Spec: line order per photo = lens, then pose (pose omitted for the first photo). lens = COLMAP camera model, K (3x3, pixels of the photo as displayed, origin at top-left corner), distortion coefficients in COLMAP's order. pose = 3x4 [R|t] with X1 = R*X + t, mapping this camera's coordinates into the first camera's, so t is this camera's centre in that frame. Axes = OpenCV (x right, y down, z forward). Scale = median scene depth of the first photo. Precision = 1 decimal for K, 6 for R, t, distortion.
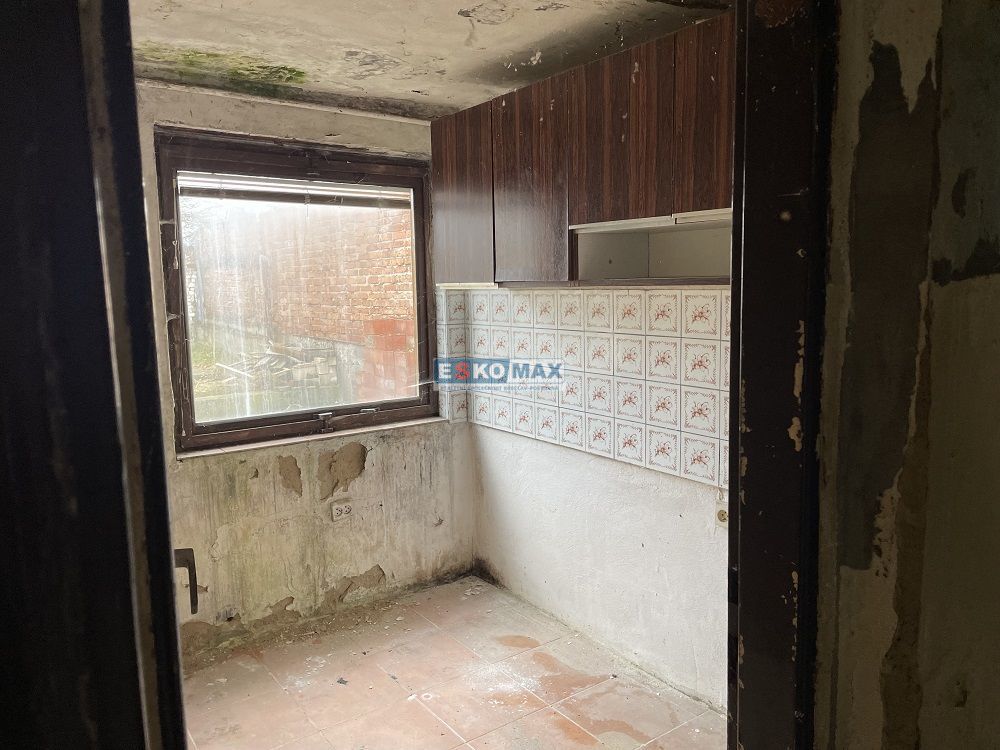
lens RADIAL K [[758.6, 0, 499.7], [0, 758.6, 375.7], [0, 0, 1]] dist [0.072197, -0.071674]
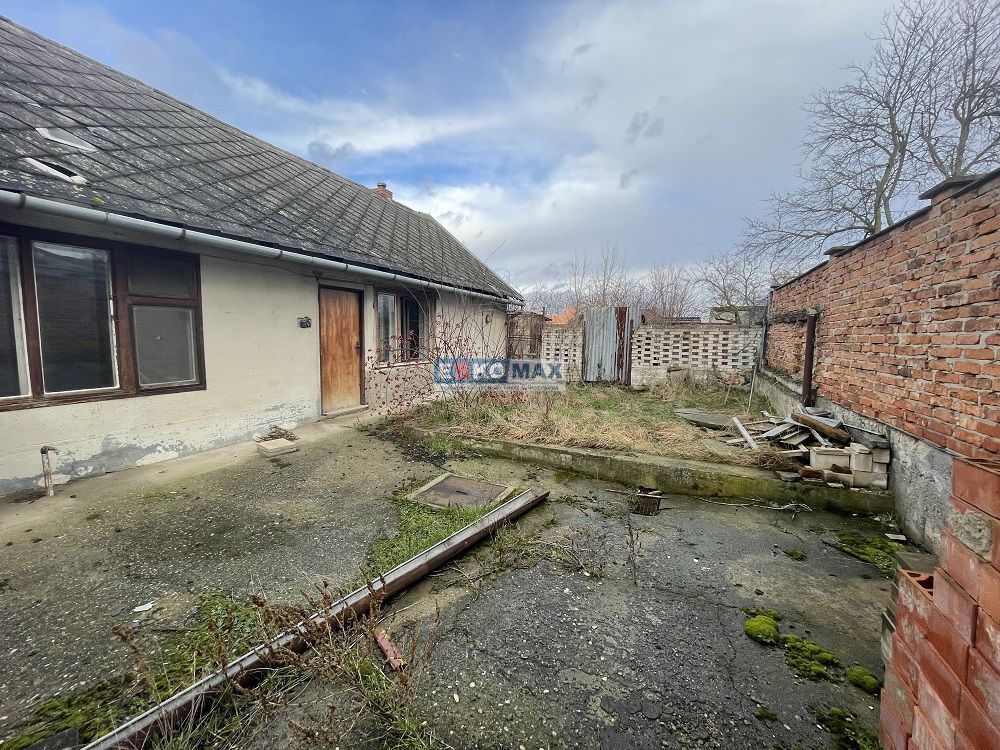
lens RADIAL K [[403.5, 0, 498.8], [0, 403.5, 370.9], [0, 0, 1]] dist [-0.004408, 0.001350]
pose [[0.500204, 0.108936, -0.859028, -0.091787], [-0.131915, 0.990062, 0.048740, -0.067490], [0.855800, 0.088938, 0.509603, 0.523436]]
